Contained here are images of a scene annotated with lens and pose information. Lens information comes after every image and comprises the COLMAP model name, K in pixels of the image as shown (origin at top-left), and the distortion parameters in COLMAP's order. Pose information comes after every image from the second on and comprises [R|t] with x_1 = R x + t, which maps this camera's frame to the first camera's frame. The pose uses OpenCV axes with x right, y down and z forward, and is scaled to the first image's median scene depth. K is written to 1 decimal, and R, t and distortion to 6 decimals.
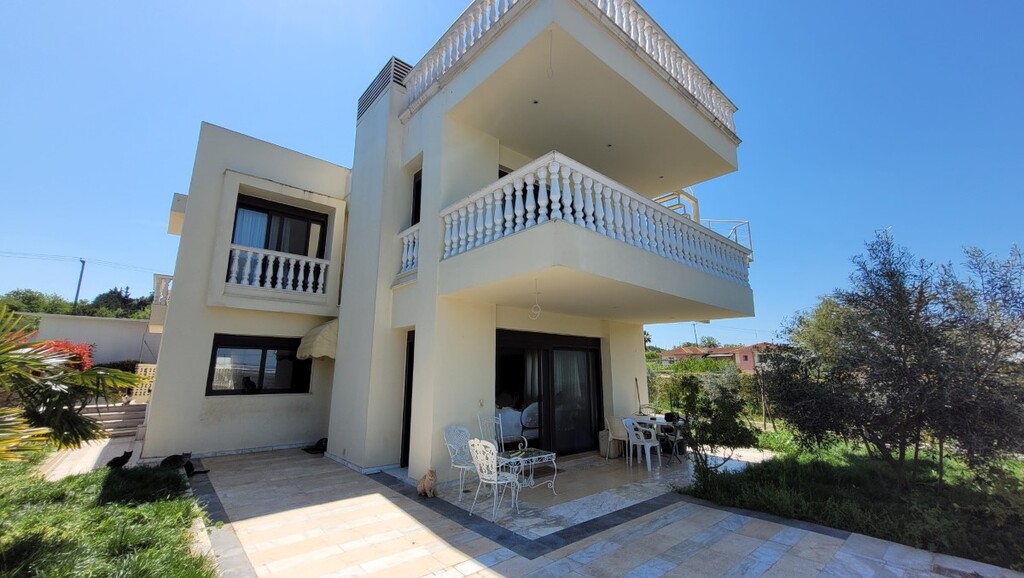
lens RADIAL K [[408.6, 0, 512.5], [0, 408.6, 286.3], [0, 0, 1]] dist [0.001784, 0.000033]
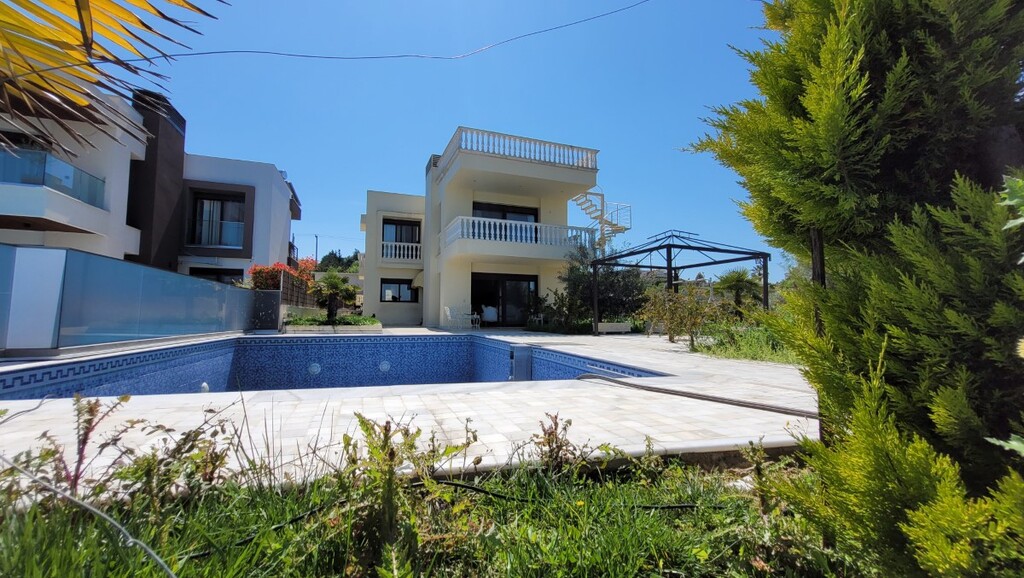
lens RADIAL K [[408.6, 0, 512.5], [0, 408.6, 286.3], [0, 0, 1]] dist [0.001784, 0.000033]
pose [[0.936511, -0.023316, -0.349863, 0.824583], [0.071311, 0.989599, 0.124937, -0.081996], [0.343311, -0.141954, 0.928432, -0.963694]]
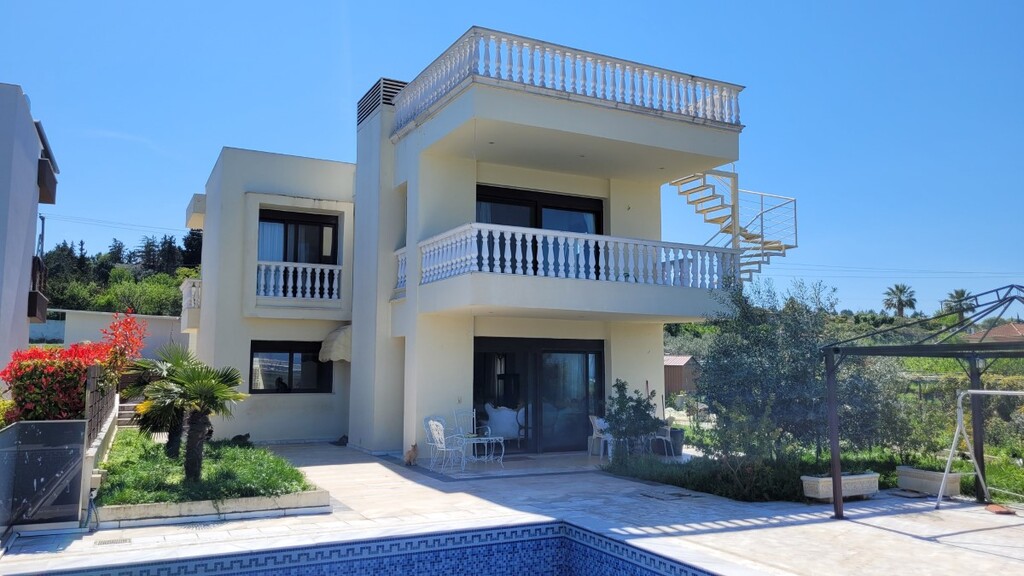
lens RADIAL K [[776.9, 0, 512.0], [0, 776.9, 288.0], [0, 0, 1]] dist [0.051451, -0.001770]
pose [[0.969501, -0.022587, -0.244044, 0.464966], [0.047760, 0.994066, 0.097731, -0.188965], [0.240389, -0.106406, 0.964827, -0.829265]]
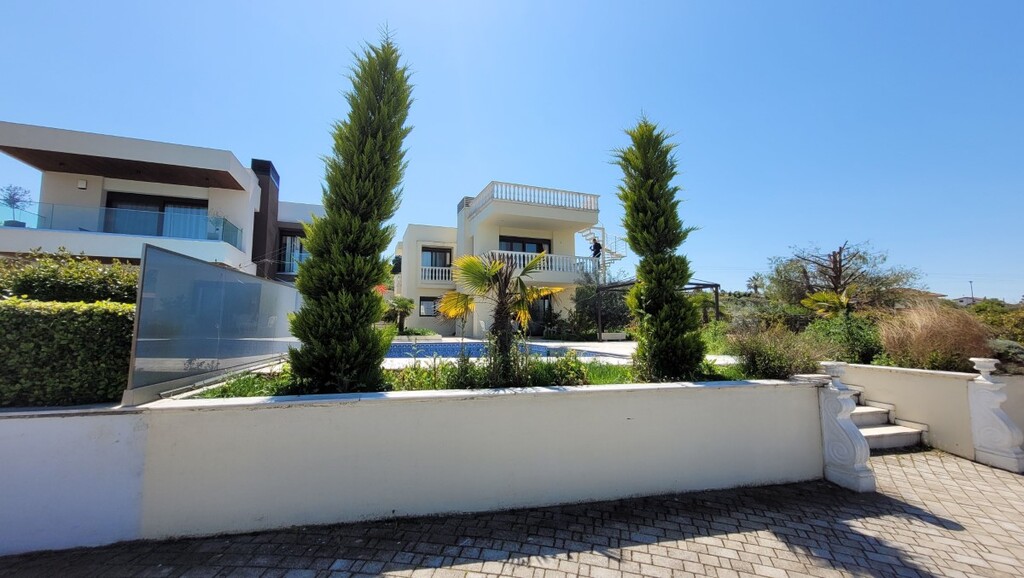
lens RADIAL K [[408.6, 0, 512.5], [0, 408.6, 286.3], [0, 0, 1]] dist [0.001784, 0.000033]
pose [[0.936648, -0.035087, -0.348511, 0.885229], [0.073986, 0.992340, 0.098936, -0.188478], [0.342370, -0.118453, 0.932069, -1.435545]]
